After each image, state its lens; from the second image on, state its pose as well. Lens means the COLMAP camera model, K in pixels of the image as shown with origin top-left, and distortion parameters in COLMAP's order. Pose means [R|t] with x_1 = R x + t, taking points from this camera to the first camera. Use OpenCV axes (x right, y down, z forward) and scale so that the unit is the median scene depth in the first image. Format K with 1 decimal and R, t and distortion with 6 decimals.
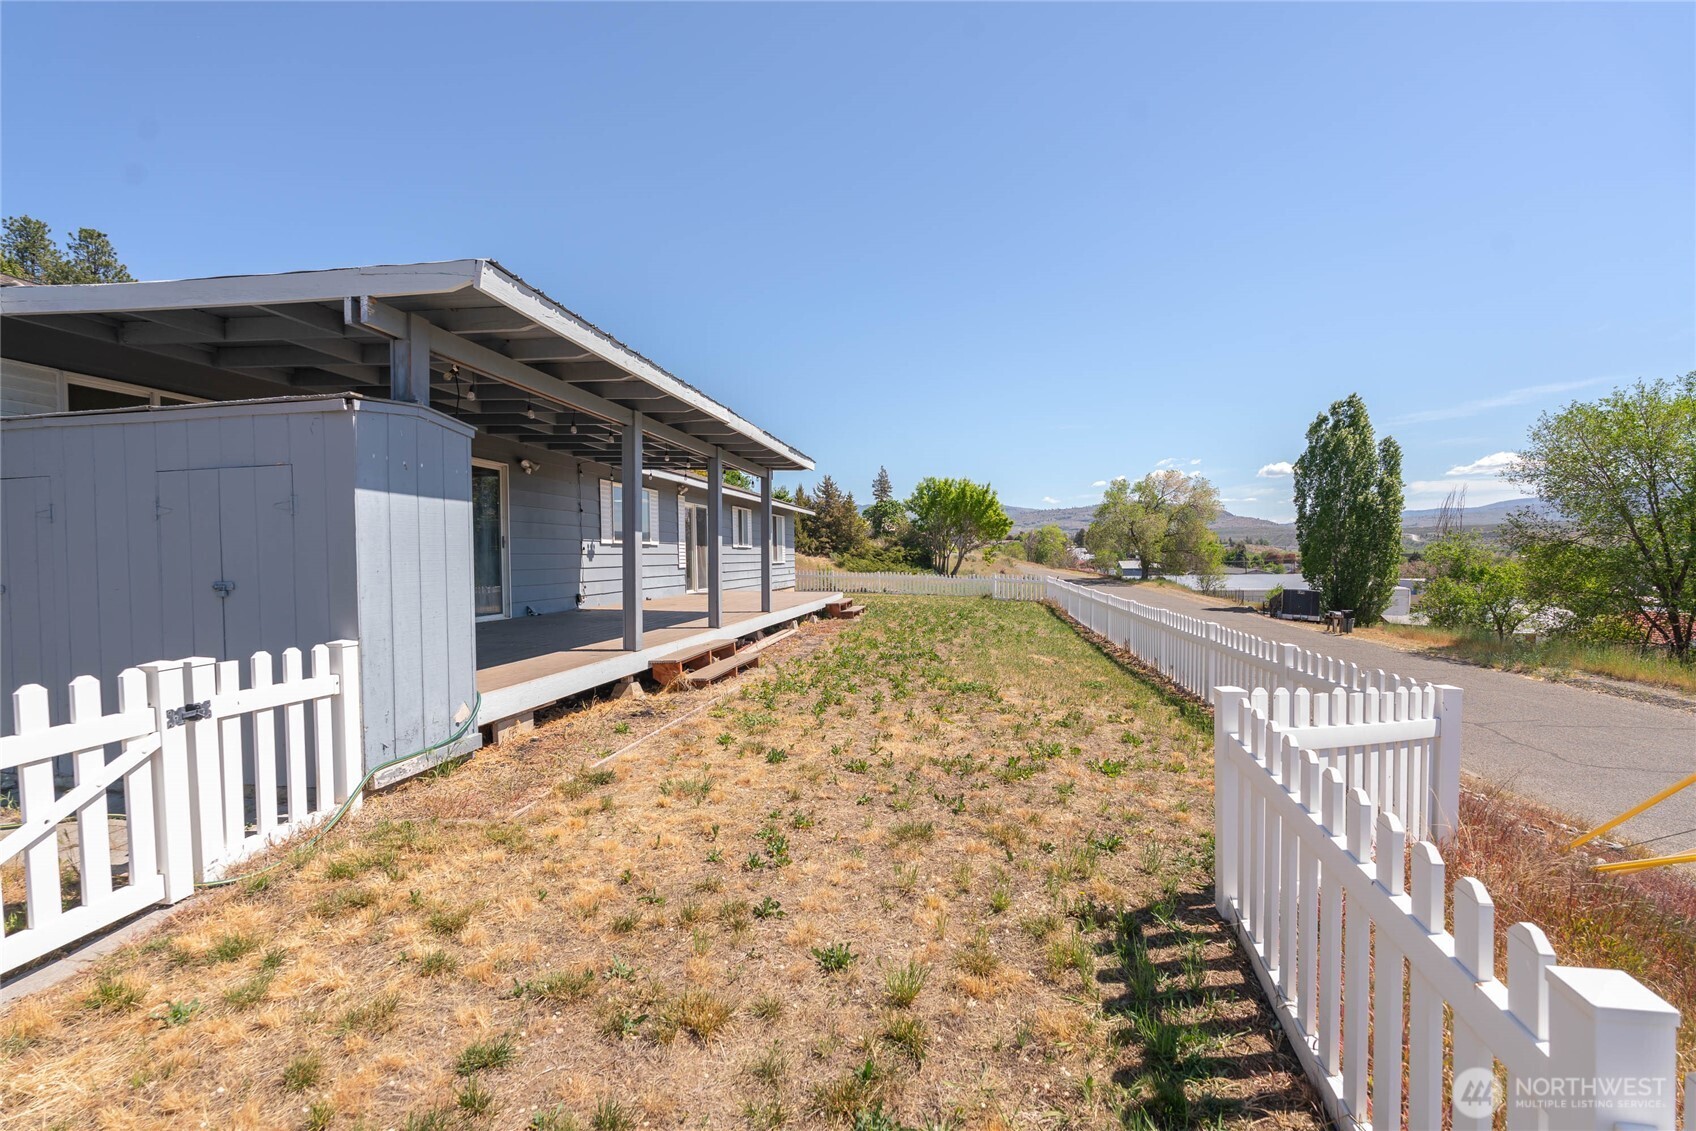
lens RADIAL K [[743.2, 0, 851.1], [0, 743.2, 567.5], [0, 0, 1]] dist [-0.011476, 0.001977]
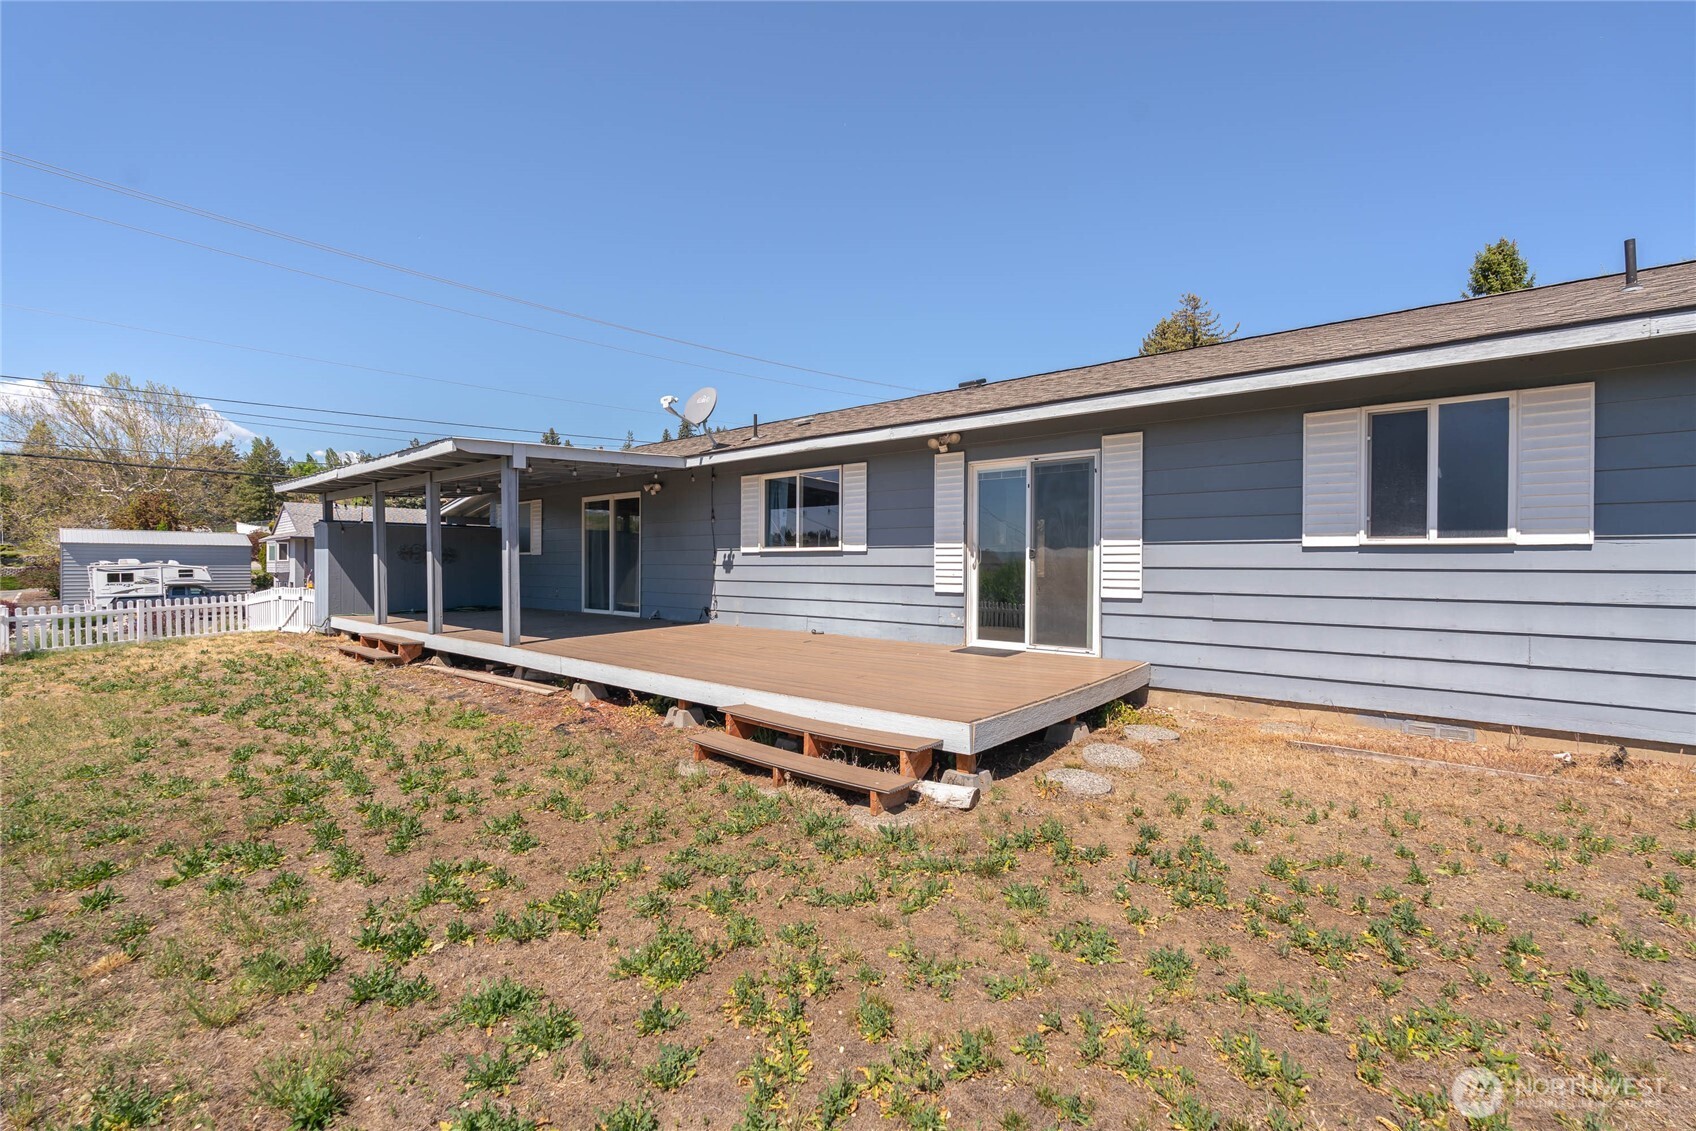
lens RADIAL K [[743.2, 0, 842.1], [0, 743.2, 568.7], [0, 0, 1]] dist [-0.011476, 0.001977]
pose [[-0.526930, 0.015836, -0.849761, 0.832896], [-0.010657, 0.999625, 0.025238, -0.095824], [0.849842, 0.022354, -0.526563, 4.002987]]
